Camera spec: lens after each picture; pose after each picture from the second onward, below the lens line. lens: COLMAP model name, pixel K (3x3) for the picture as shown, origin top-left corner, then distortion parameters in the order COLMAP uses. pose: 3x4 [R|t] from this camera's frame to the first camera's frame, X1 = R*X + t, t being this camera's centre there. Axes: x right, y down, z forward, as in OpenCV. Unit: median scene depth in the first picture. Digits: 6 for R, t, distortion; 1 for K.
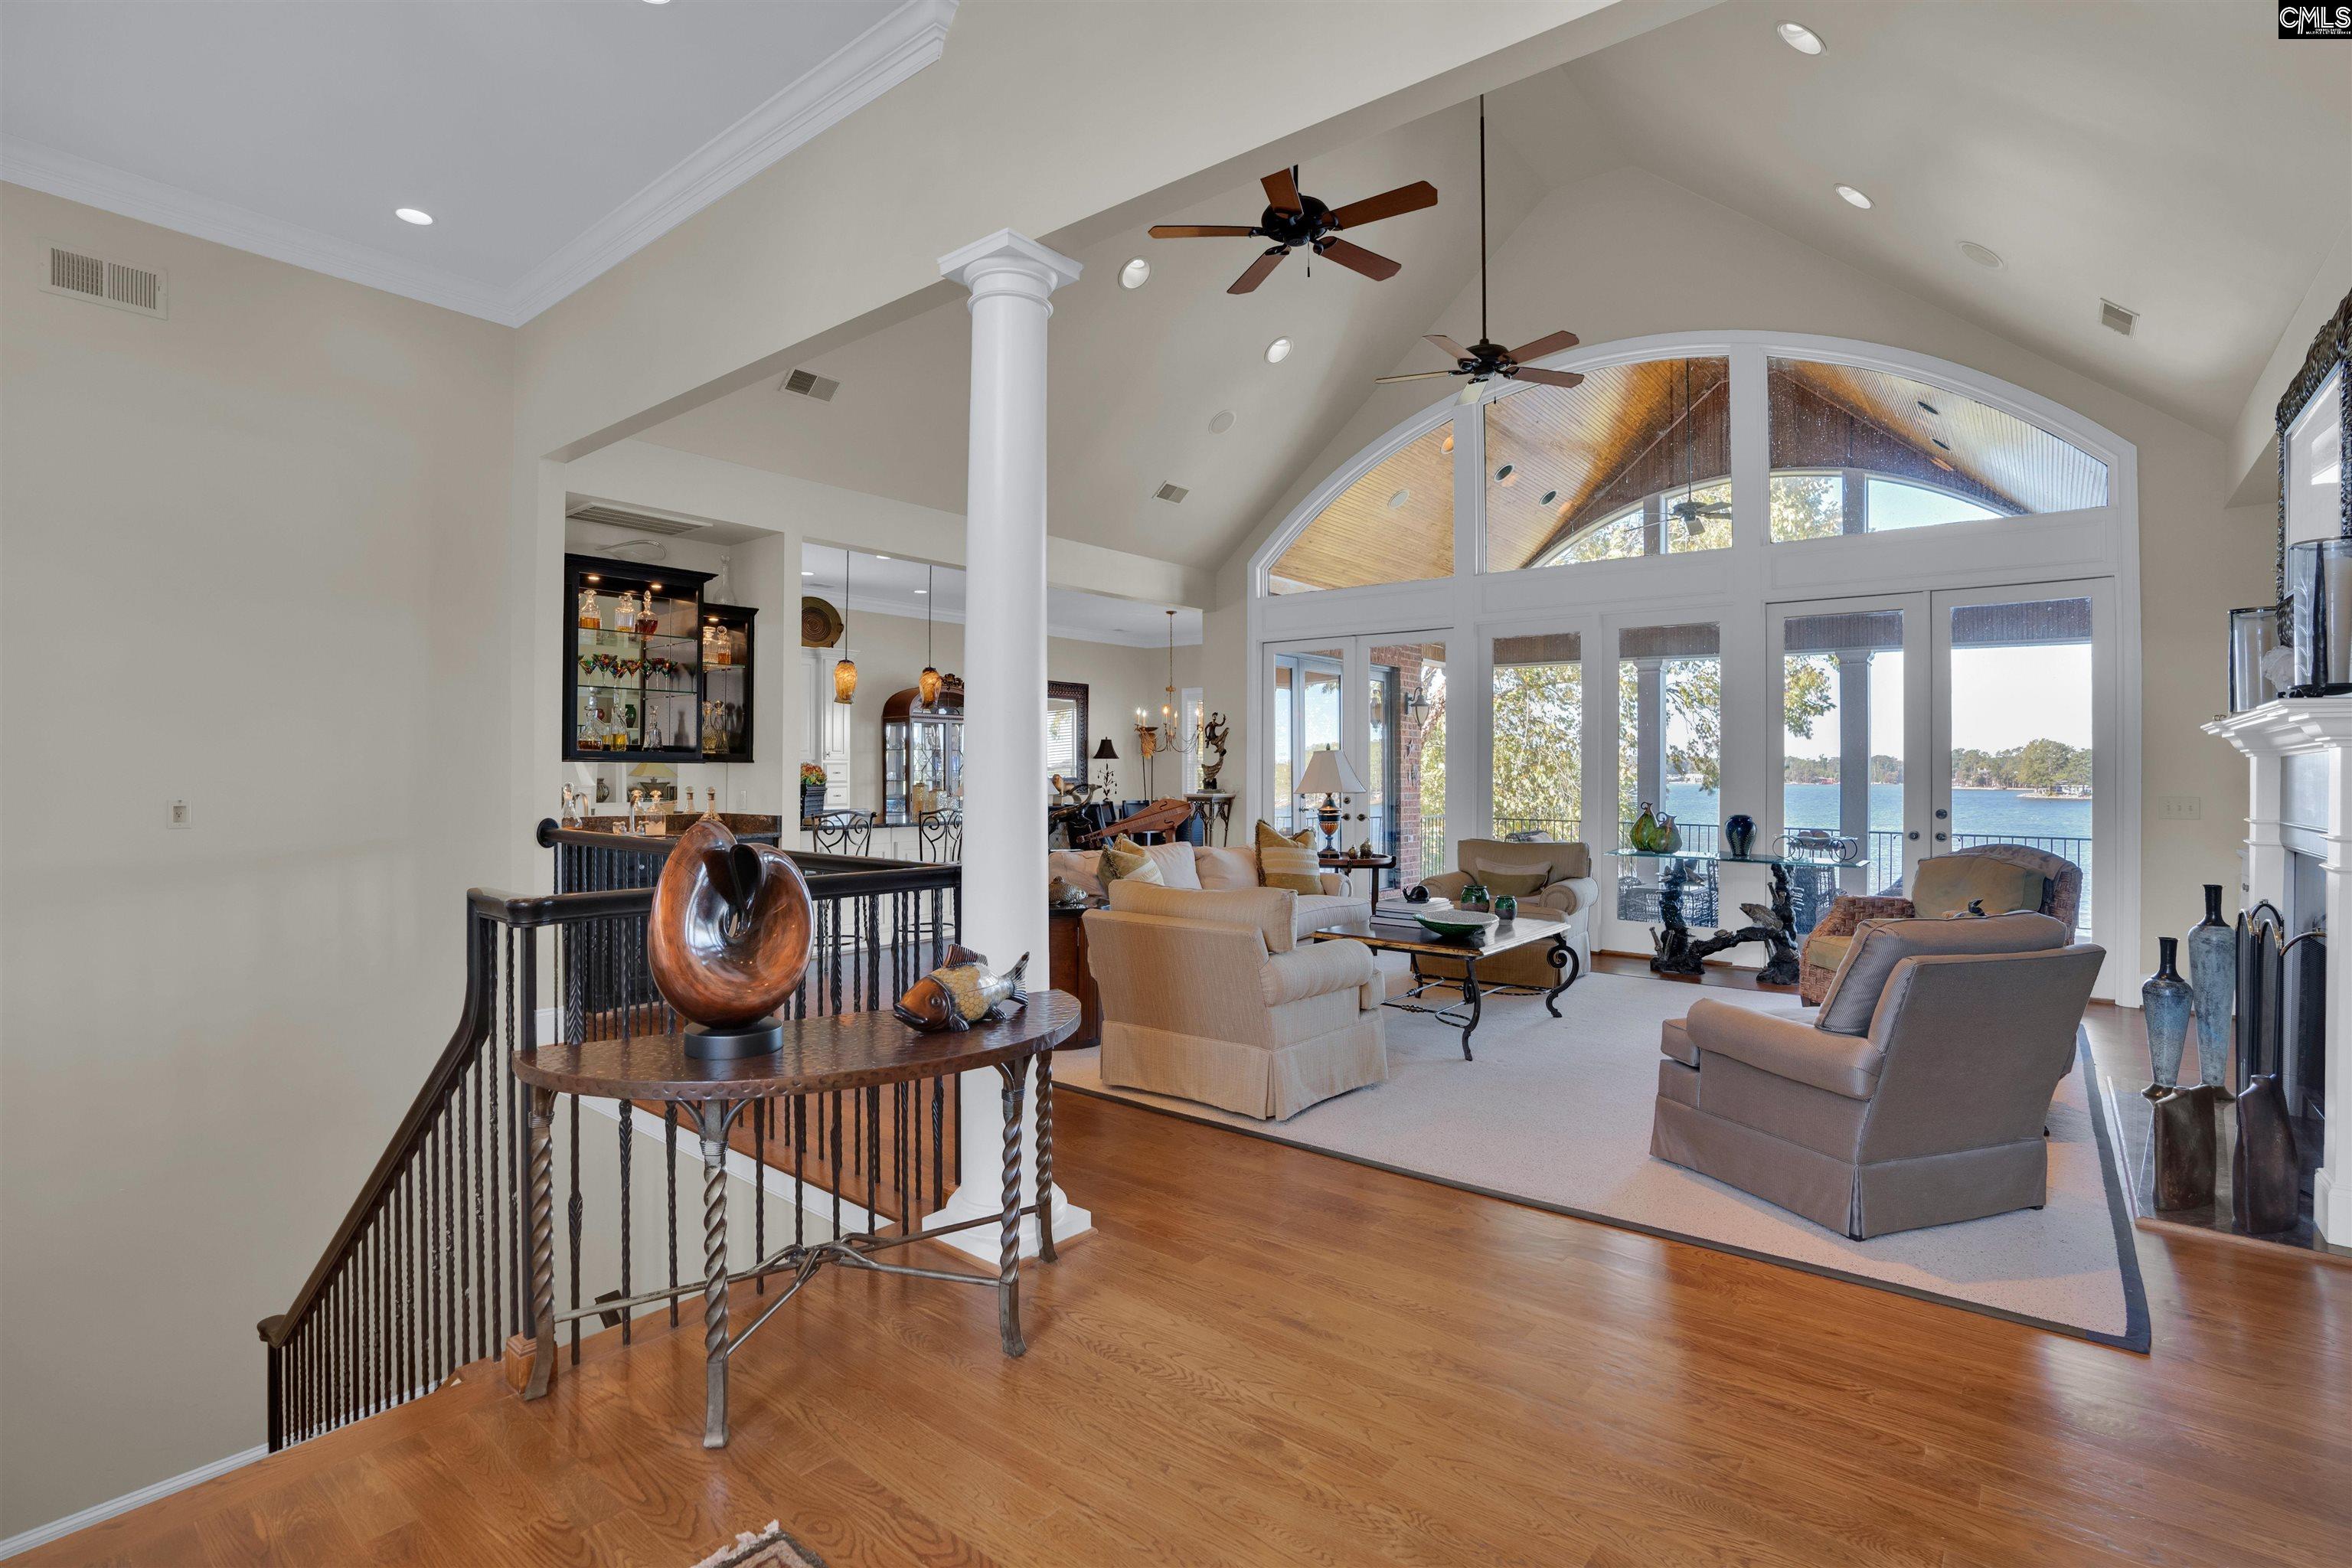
lens RADIAL K [[1113.9, 0, 1189.4], [0, 1113.9, 757.0], [0, 0, 1]] dist [-0.063247, 0.025552]
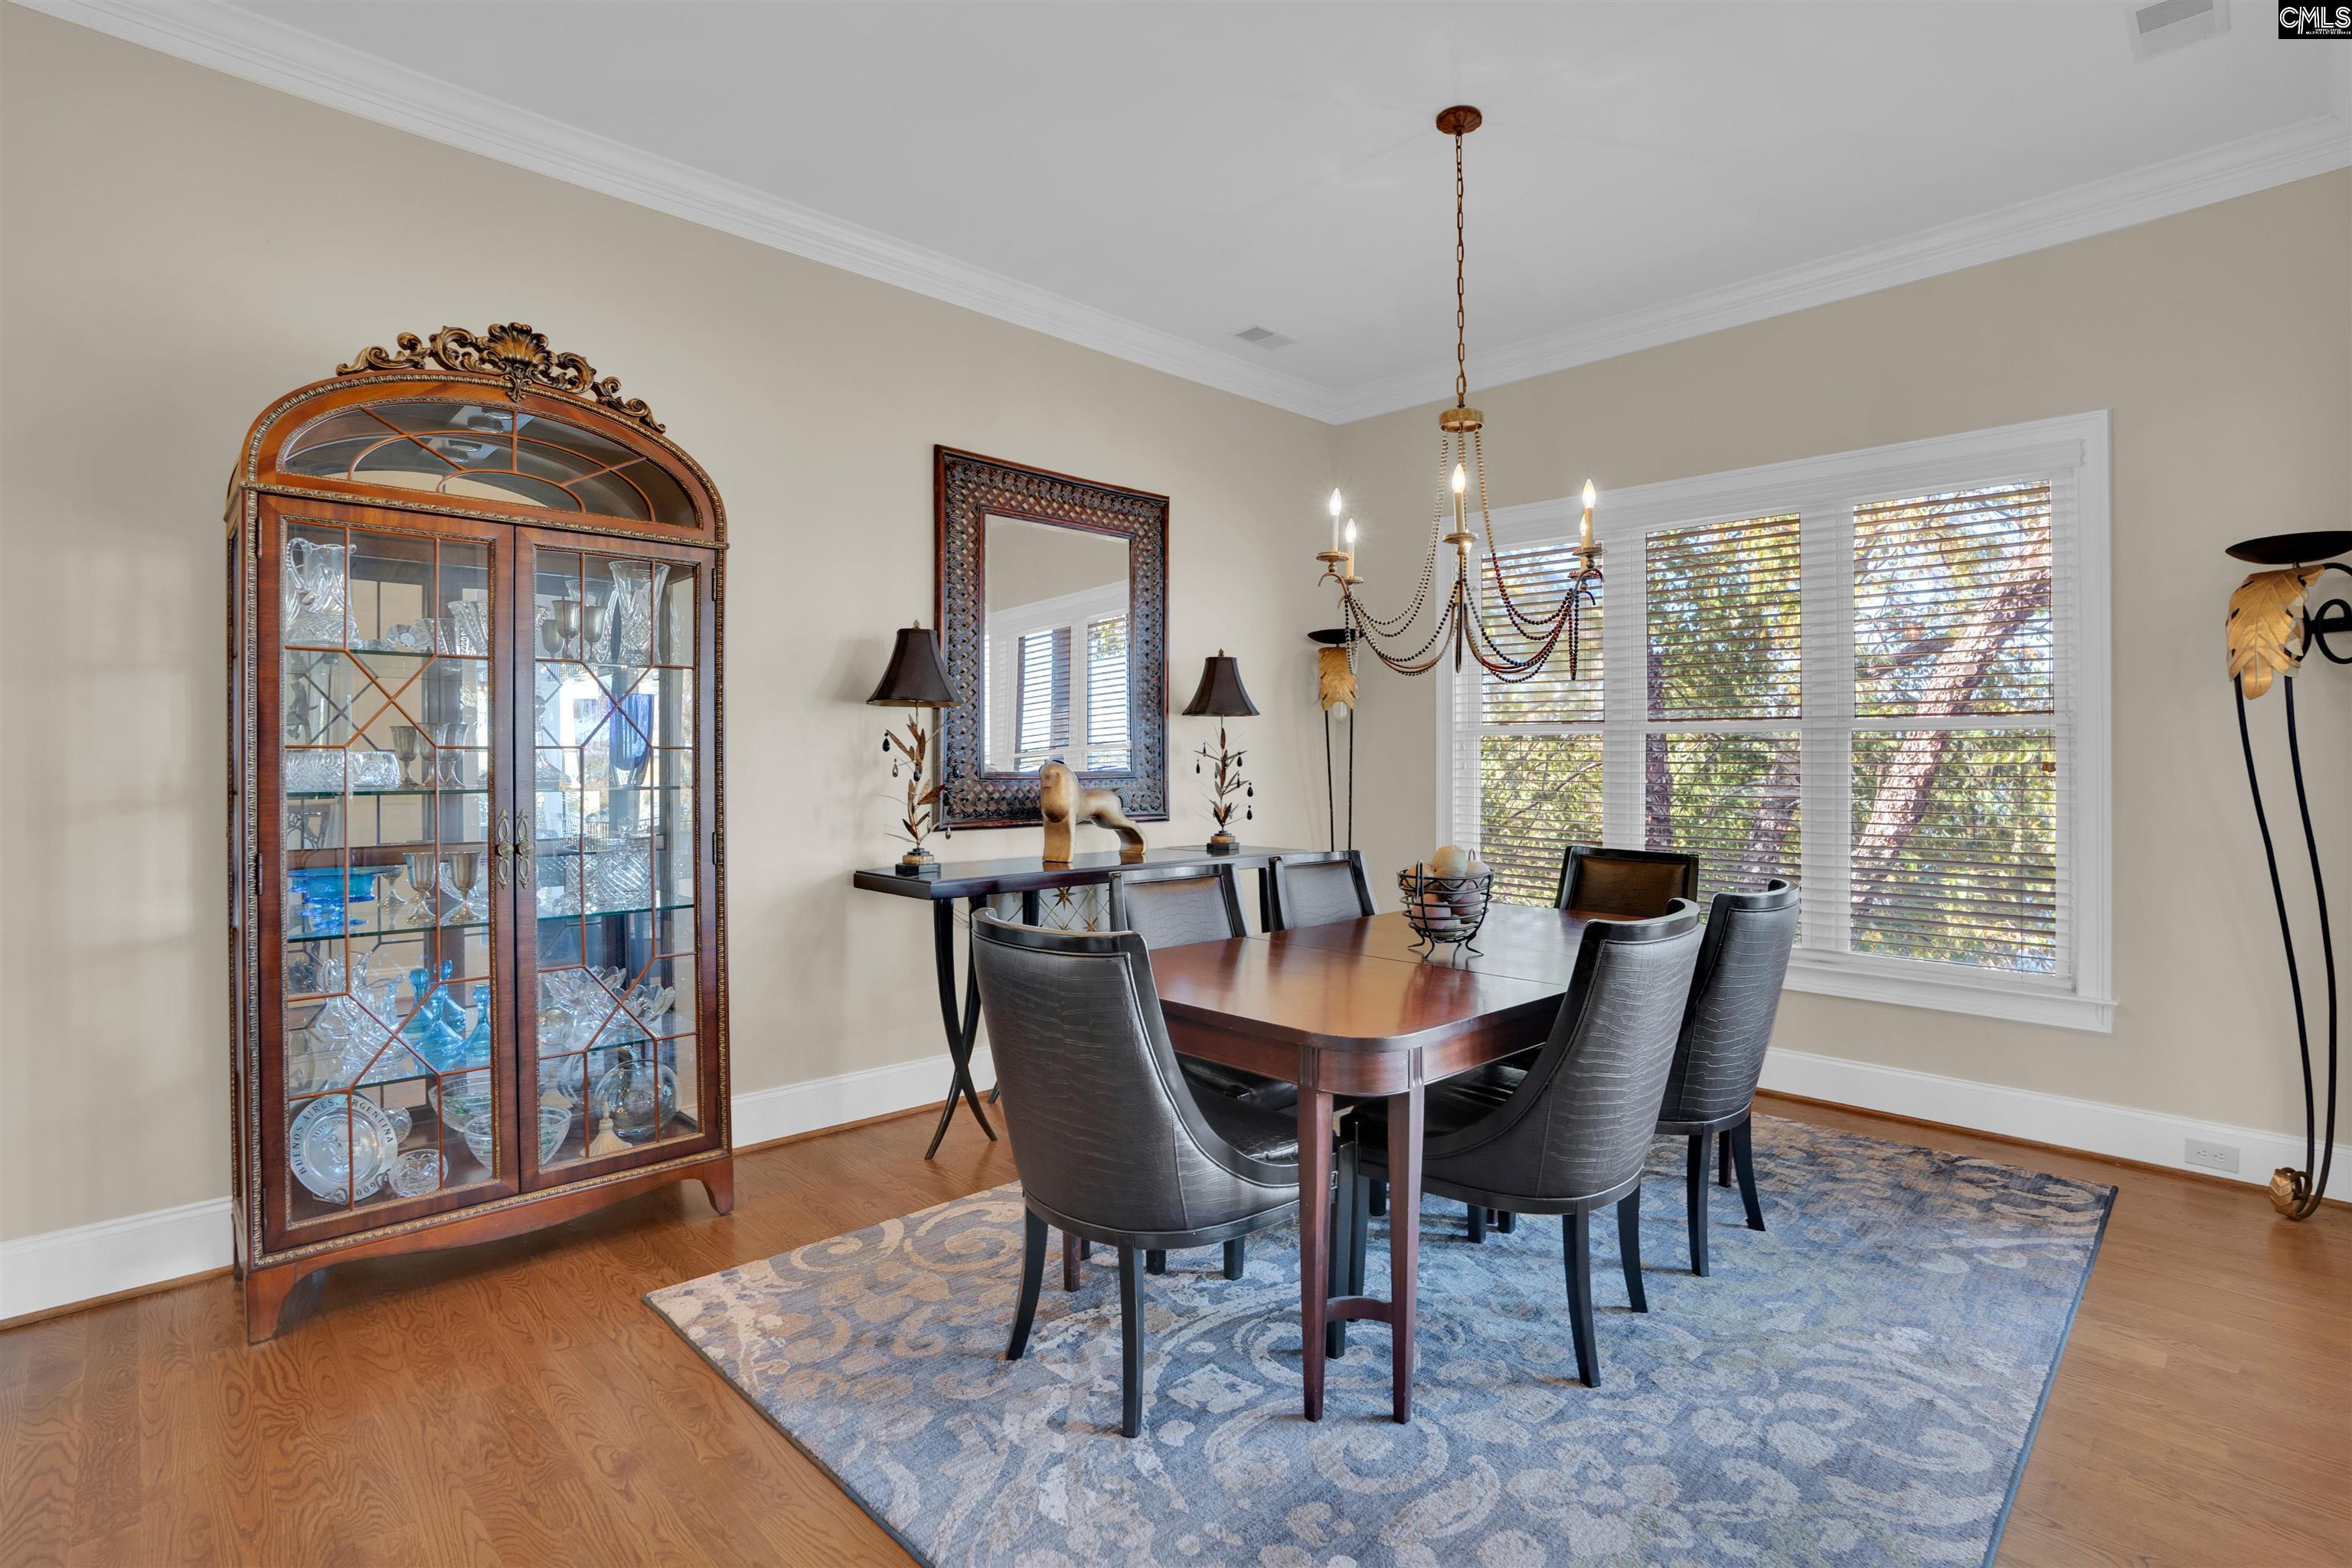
lens RADIAL K [[1113.9, 0, 1189.4], [0, 1113.9, 757.0], [0, 0, 1]] dist [-0.063247, 0.025552]
pose [[0.991360, -0.000889, -0.131170, -0.079200], [0.002791, 0.999894, 0.014312, 0.018617], [0.131143, -0.014555, 0.991257, 1.321347]]
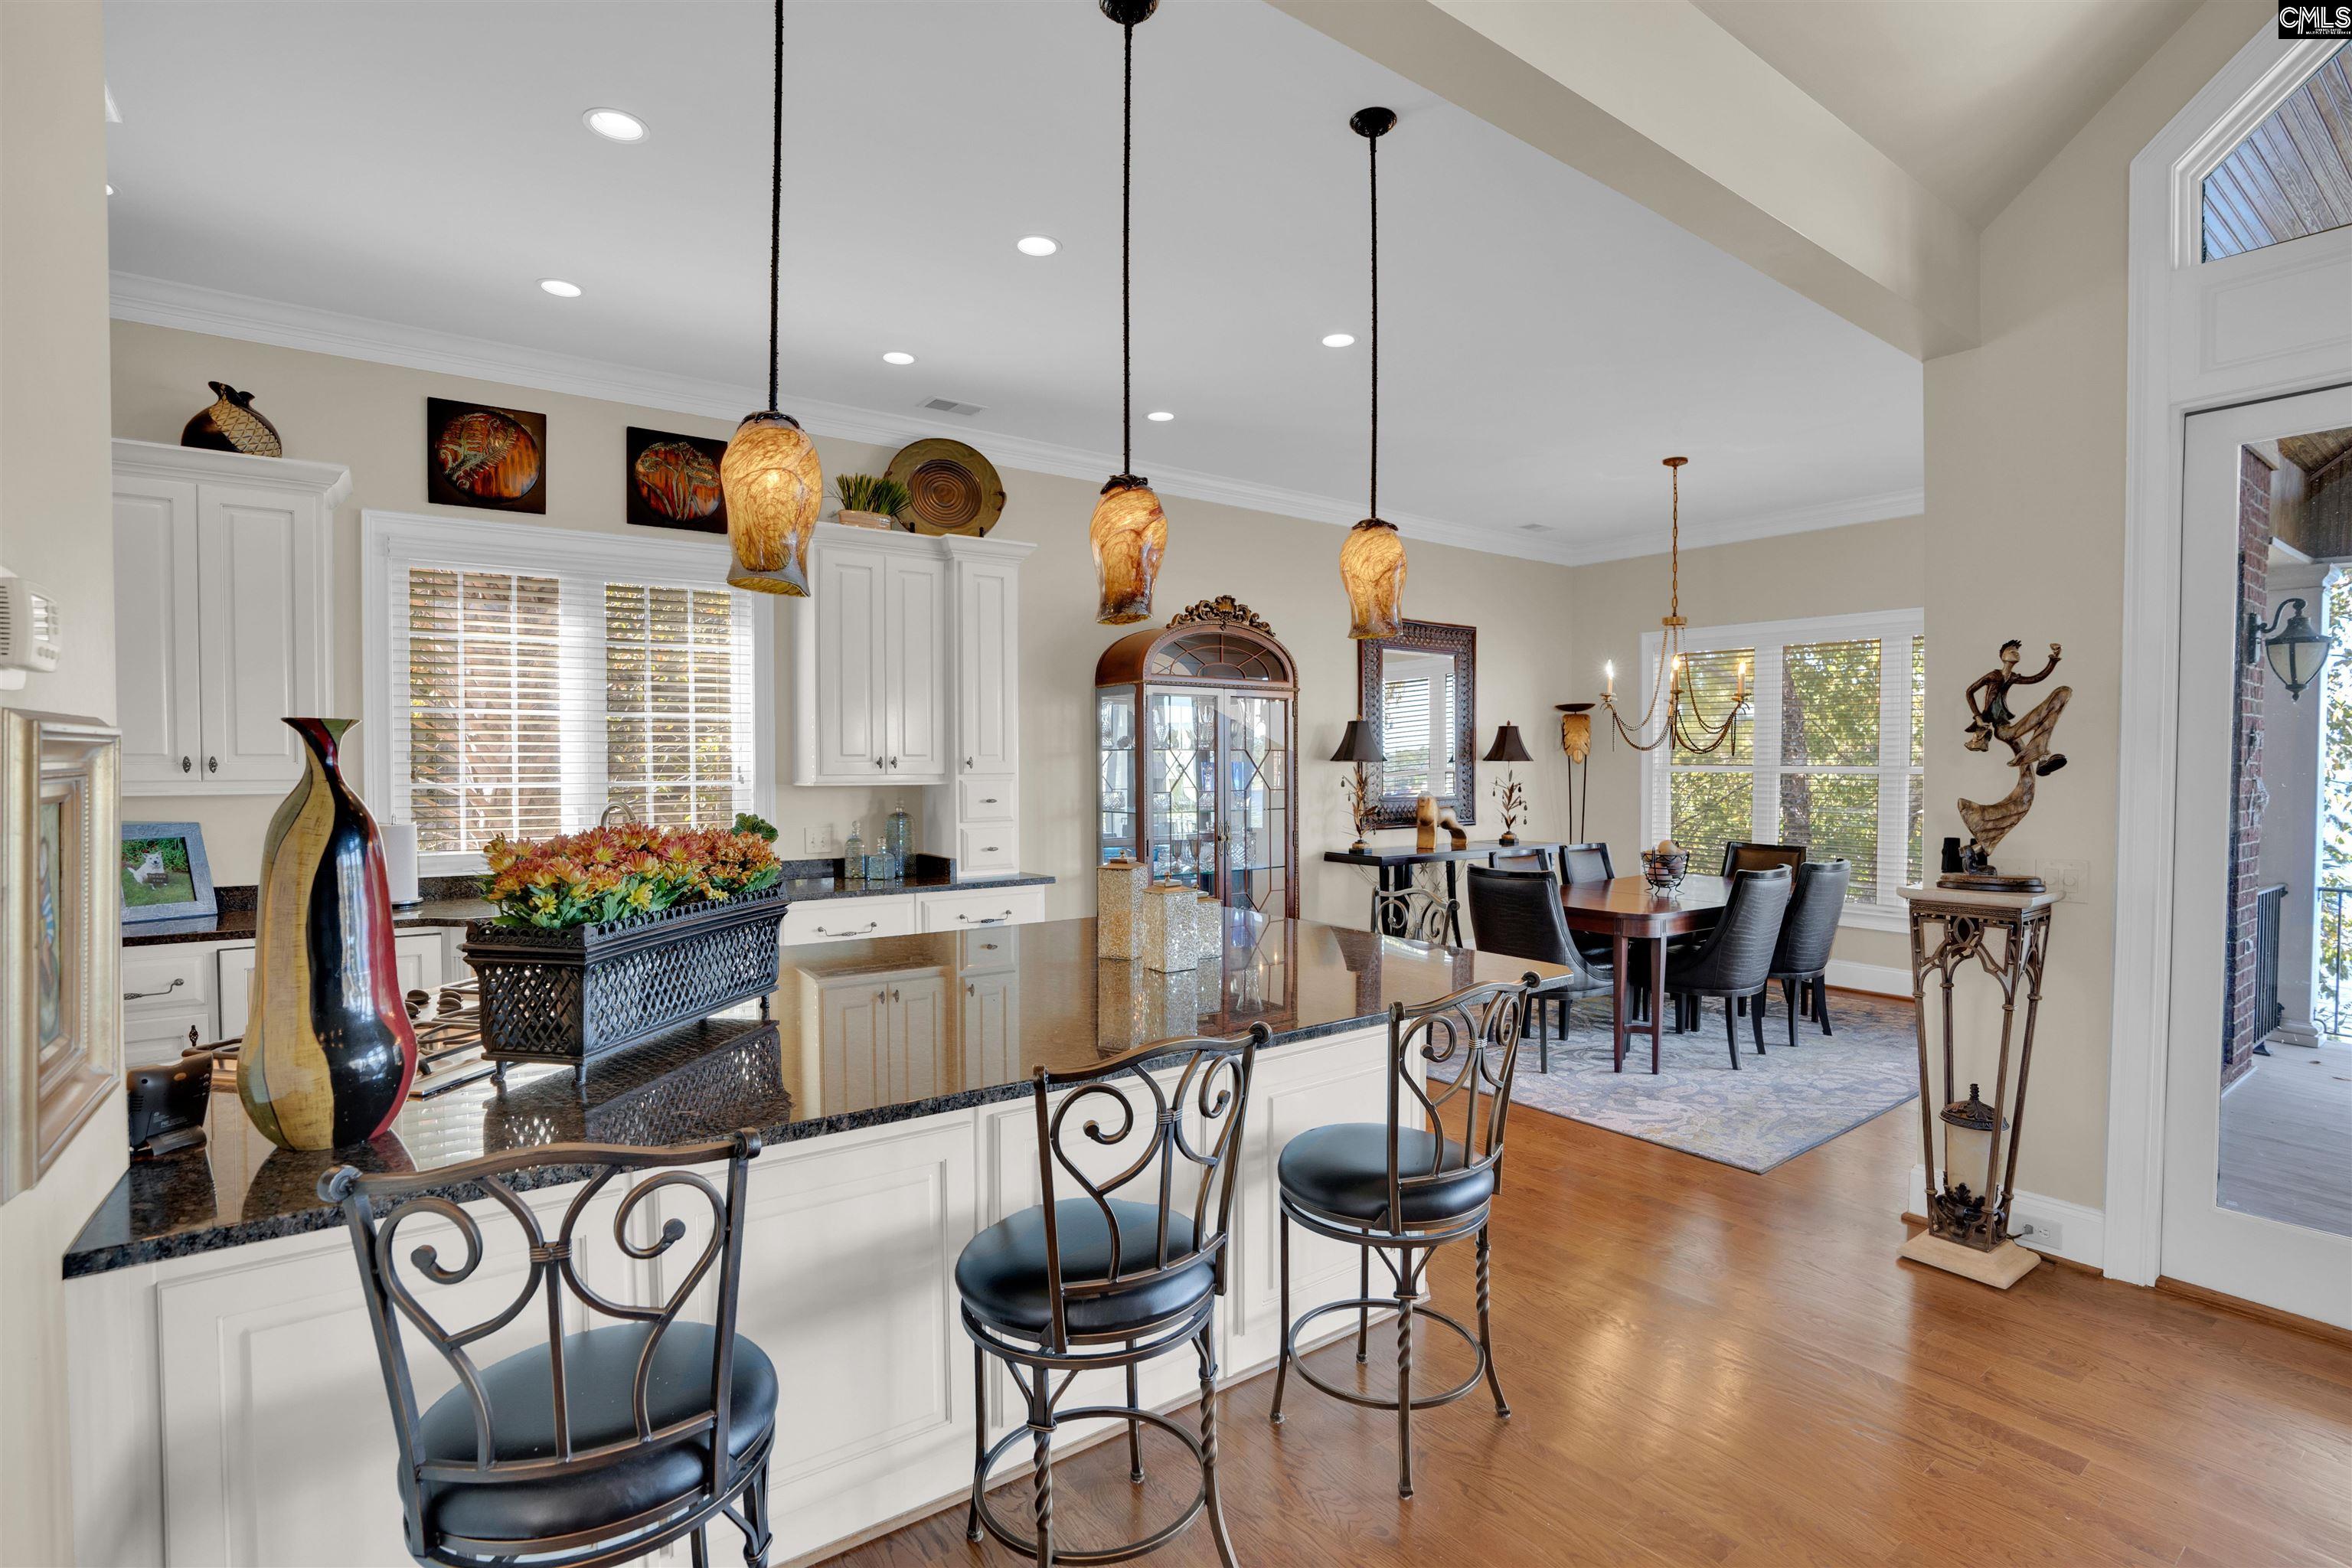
lens RADIAL K [[1094.2, 0, 1184.1], [0, 1094.2, 788.2], [0, 0, 1]] dist [-0.066279, 0.029247]
pose [[0.963837, 0.004533, -0.266454, -0.170973], [0.006126, 0.999214, 0.039159, -0.014289], [0.266422, -0.039375, 0.963052, 0.866958]]
